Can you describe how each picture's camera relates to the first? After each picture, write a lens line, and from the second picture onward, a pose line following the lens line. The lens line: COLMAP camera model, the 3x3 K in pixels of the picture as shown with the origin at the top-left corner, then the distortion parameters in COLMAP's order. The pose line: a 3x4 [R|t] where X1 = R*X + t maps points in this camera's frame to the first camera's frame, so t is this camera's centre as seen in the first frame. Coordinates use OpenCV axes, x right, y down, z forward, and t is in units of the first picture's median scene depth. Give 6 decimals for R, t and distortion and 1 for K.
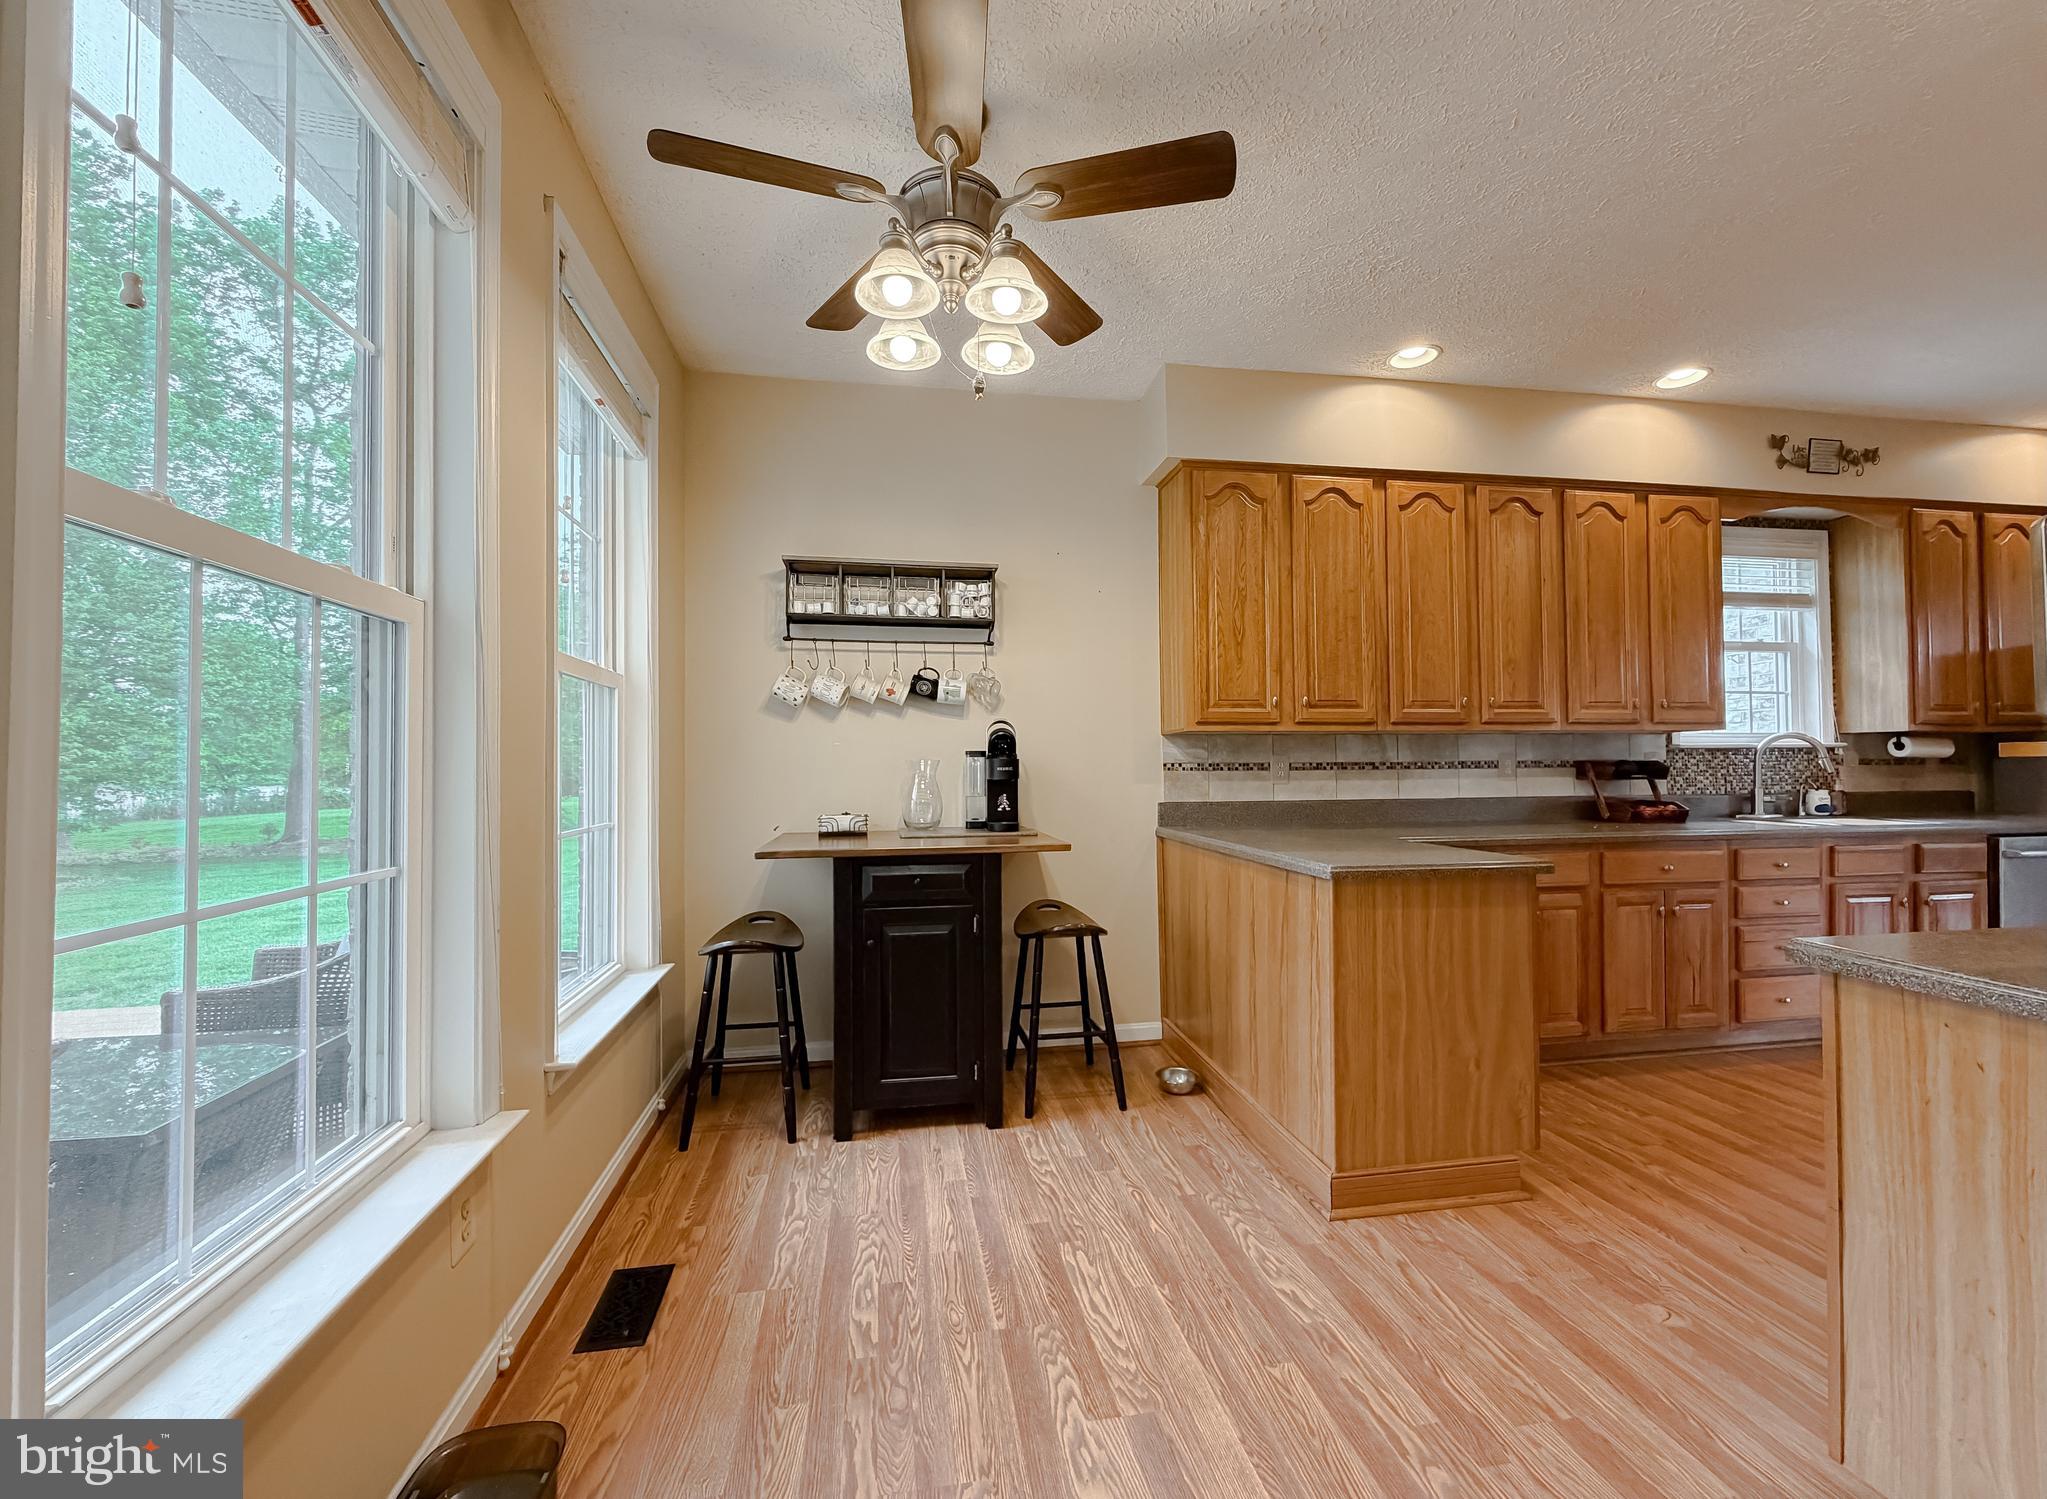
lens RADIAL K [[843.6, 0, 1023.5], [0, 843.6, 749.5], [0, 0, 1]] dist [-0.000121, -0.000081]
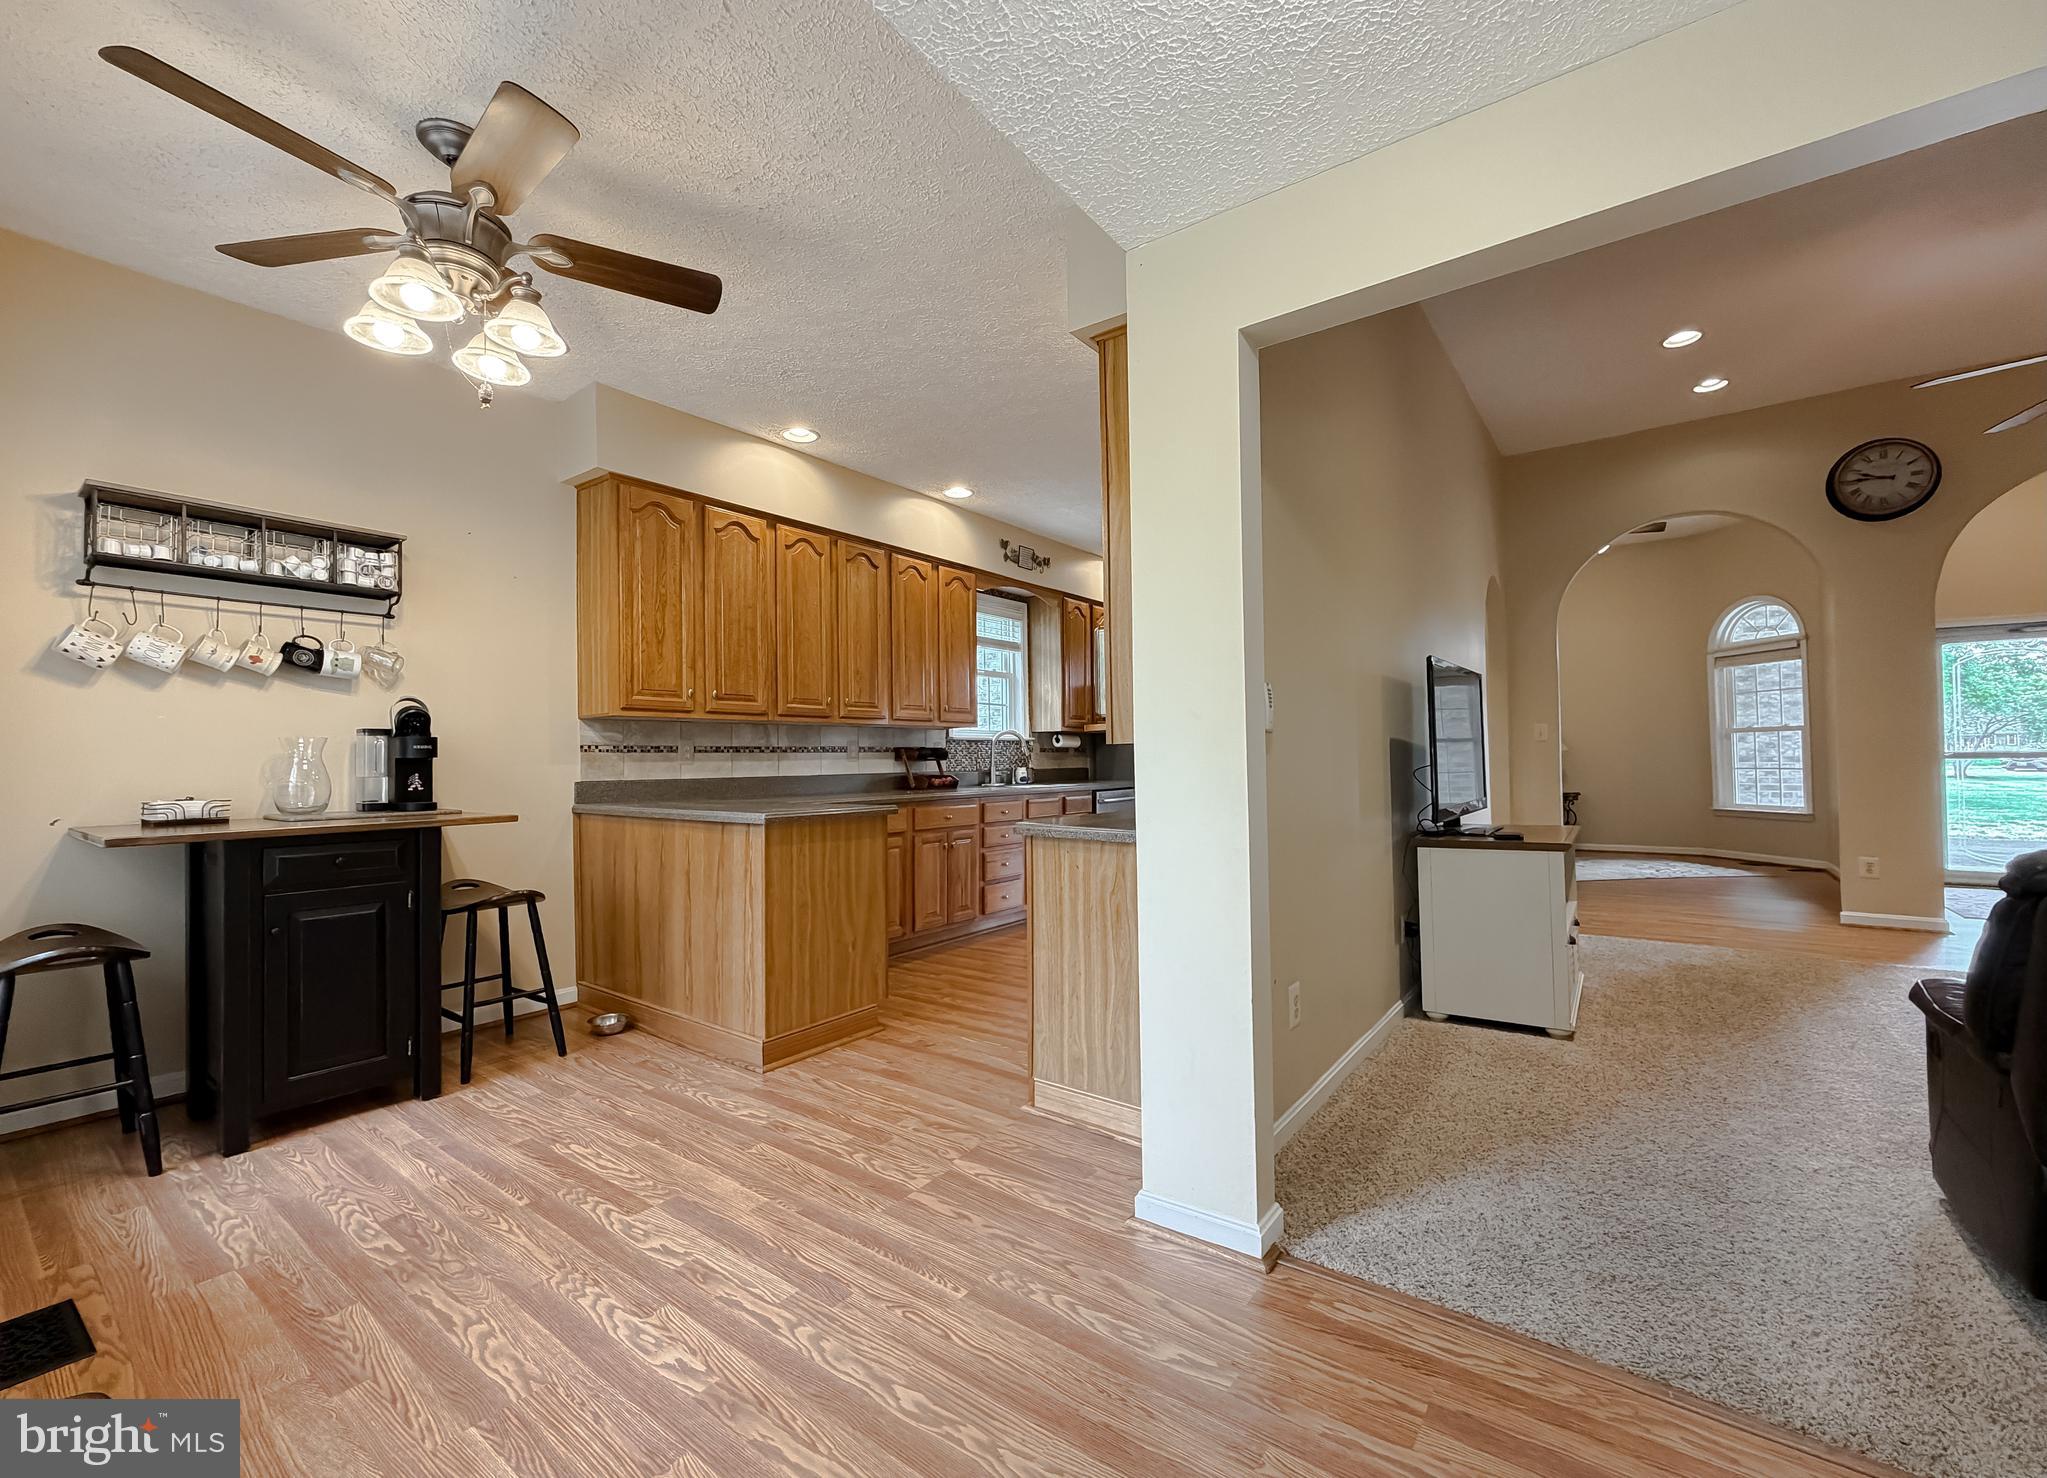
lens RADIAL K [[857.6, 0, 1023.5], [0, 857.6, 739.0], [0, 0, 1]] dist [-0.002170, -0.000240]
pose [[0.723972, 0.015009, 0.689666, -0.193713], [-0.006263, 0.999865, -0.015184, 0.023210], [-0.689801, 0.006673, 0.723969, -0.195953]]
